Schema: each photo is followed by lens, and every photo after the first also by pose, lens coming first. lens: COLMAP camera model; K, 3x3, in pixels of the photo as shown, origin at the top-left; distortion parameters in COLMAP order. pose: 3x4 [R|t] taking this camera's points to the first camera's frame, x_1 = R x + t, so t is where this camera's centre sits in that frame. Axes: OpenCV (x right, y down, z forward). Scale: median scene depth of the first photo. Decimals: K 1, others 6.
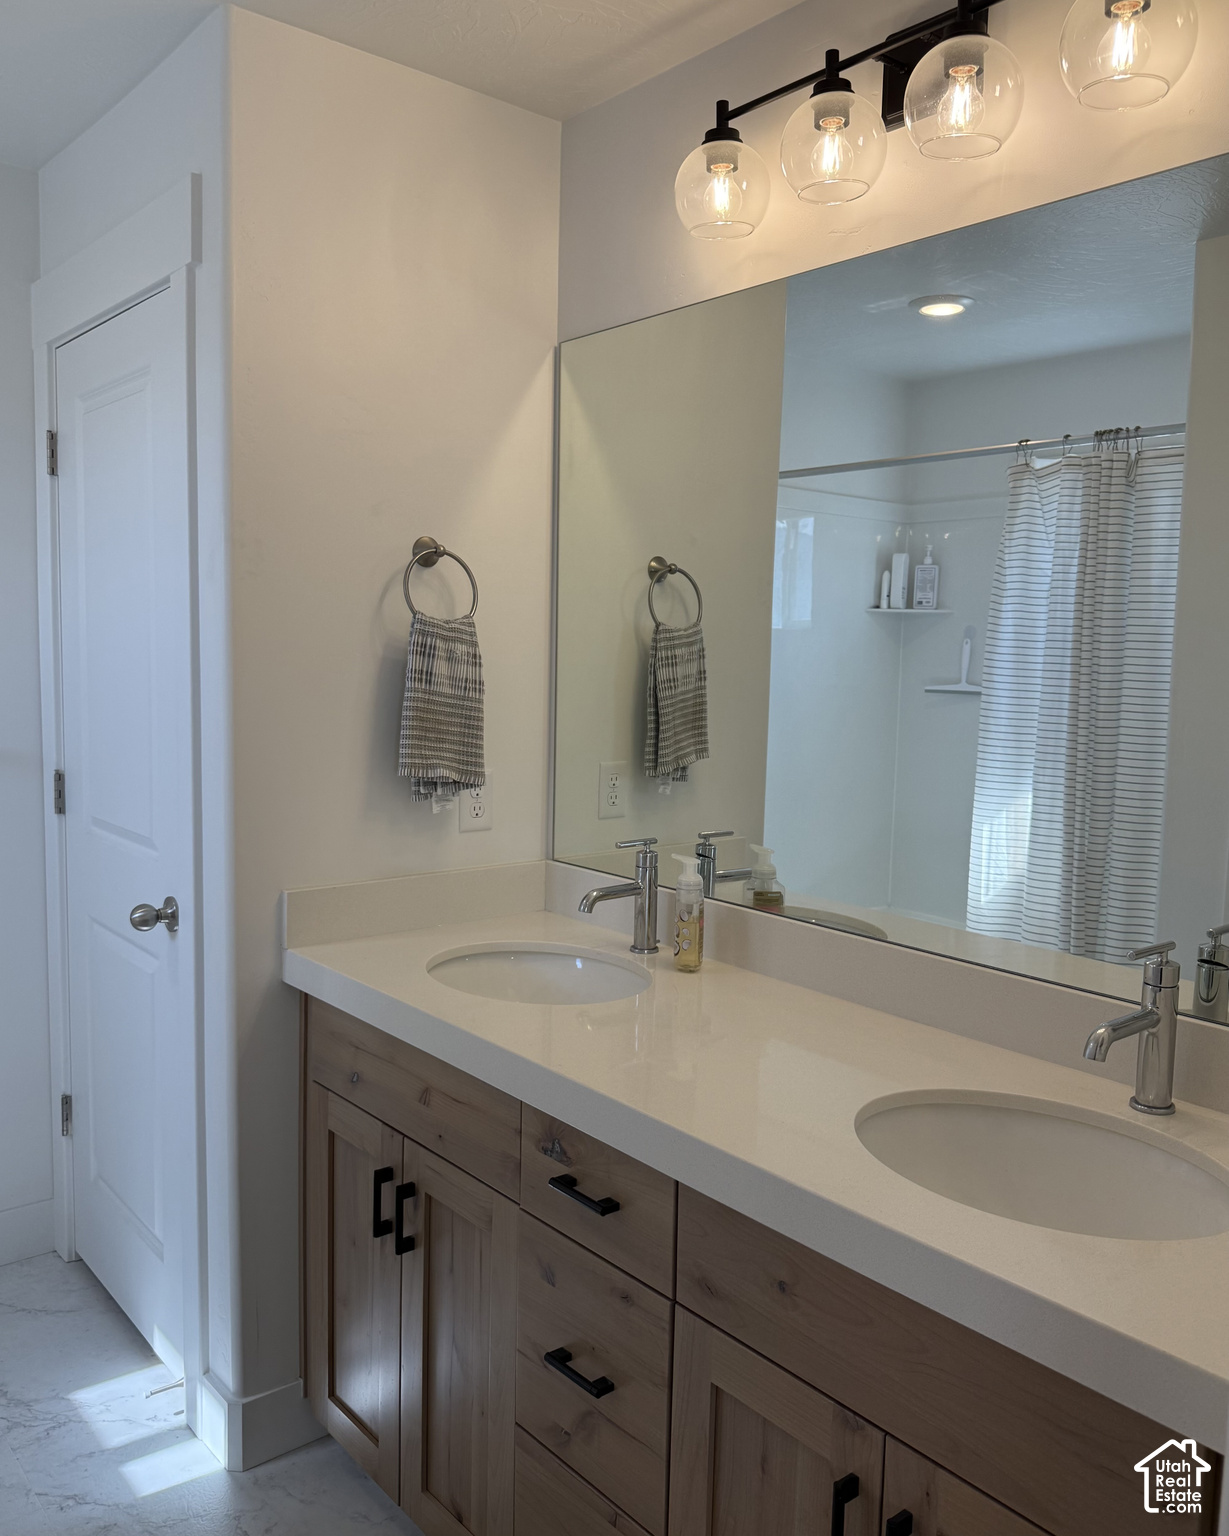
lens RADIAL K [[1231.3, 0, 614.5], [0, 1231.3, 768.0], [0, 0, 1]] dist [0.106378, -0.203637]
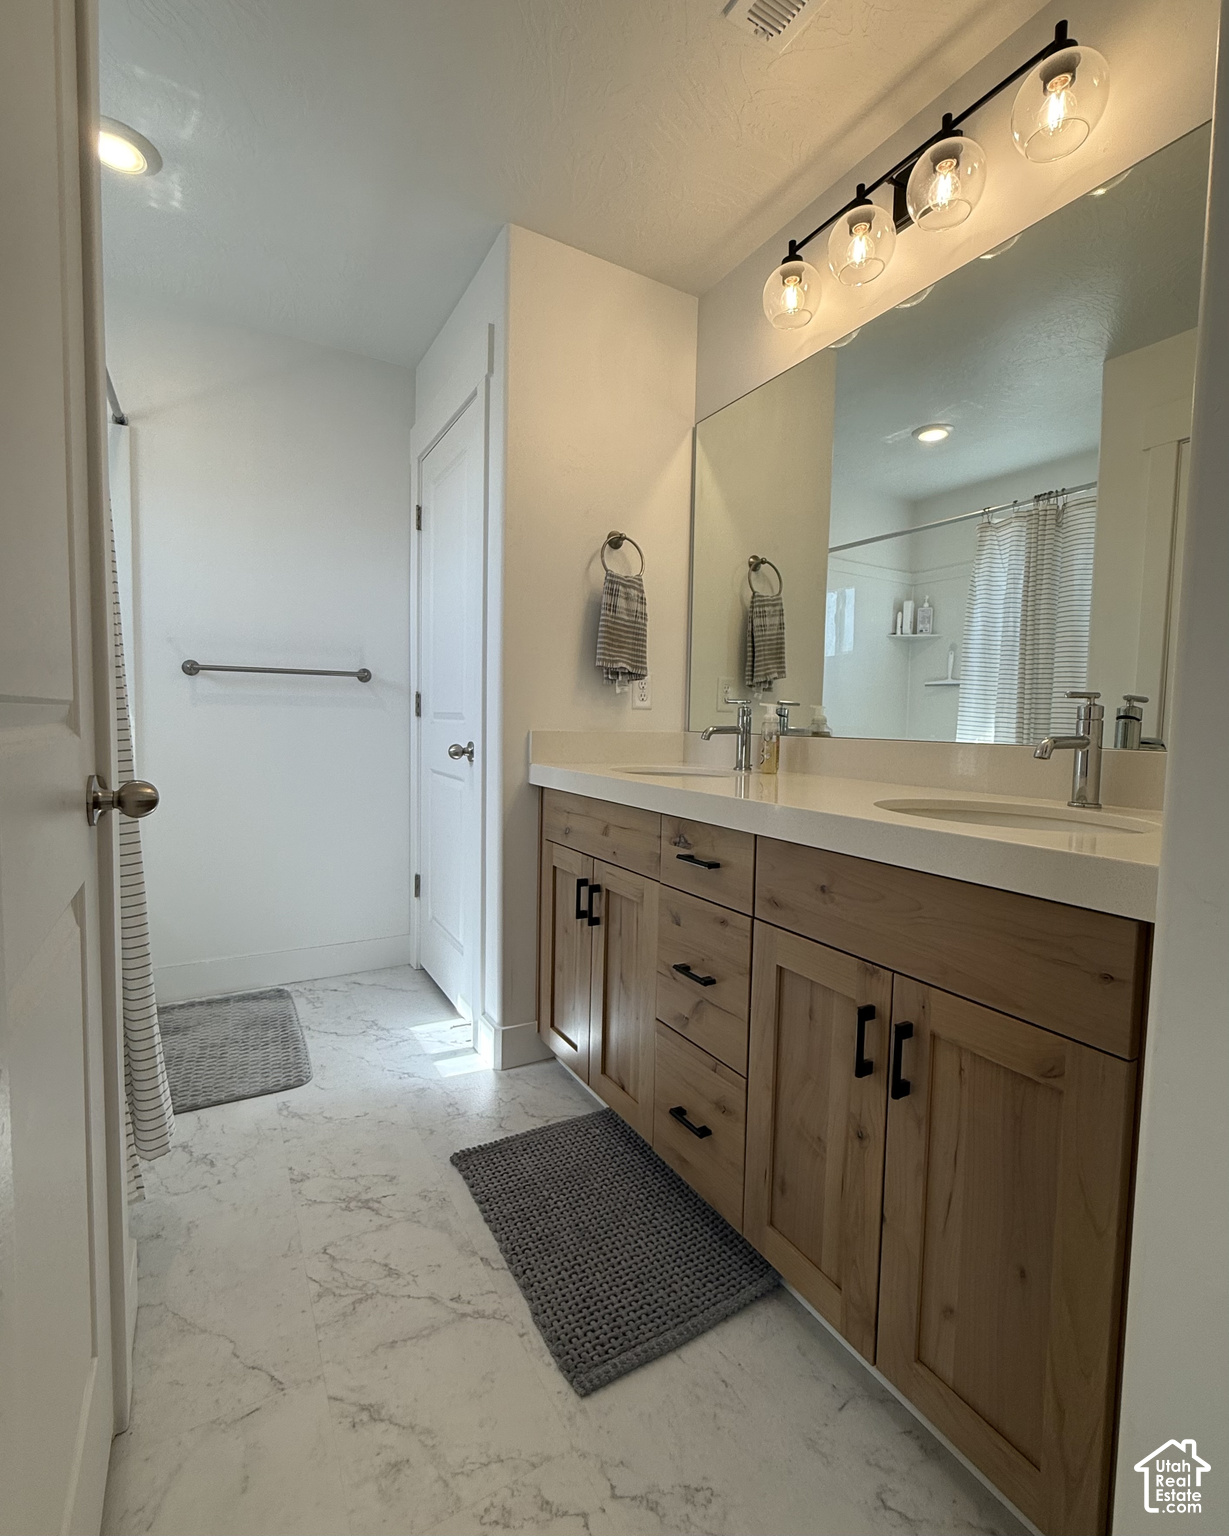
lens RADIAL K [[701.5, 0, 614.5], [0, 701.5, 768.0], [0, 0, 1]] dist [-0.011723, -0.000234]
pose [[0.985091, 0.008794, -0.171808, 0.016568], [-0.015031, 0.999273, -0.035033, 0.178197], [0.171375, 0.037093, 0.984507, 0.060355]]
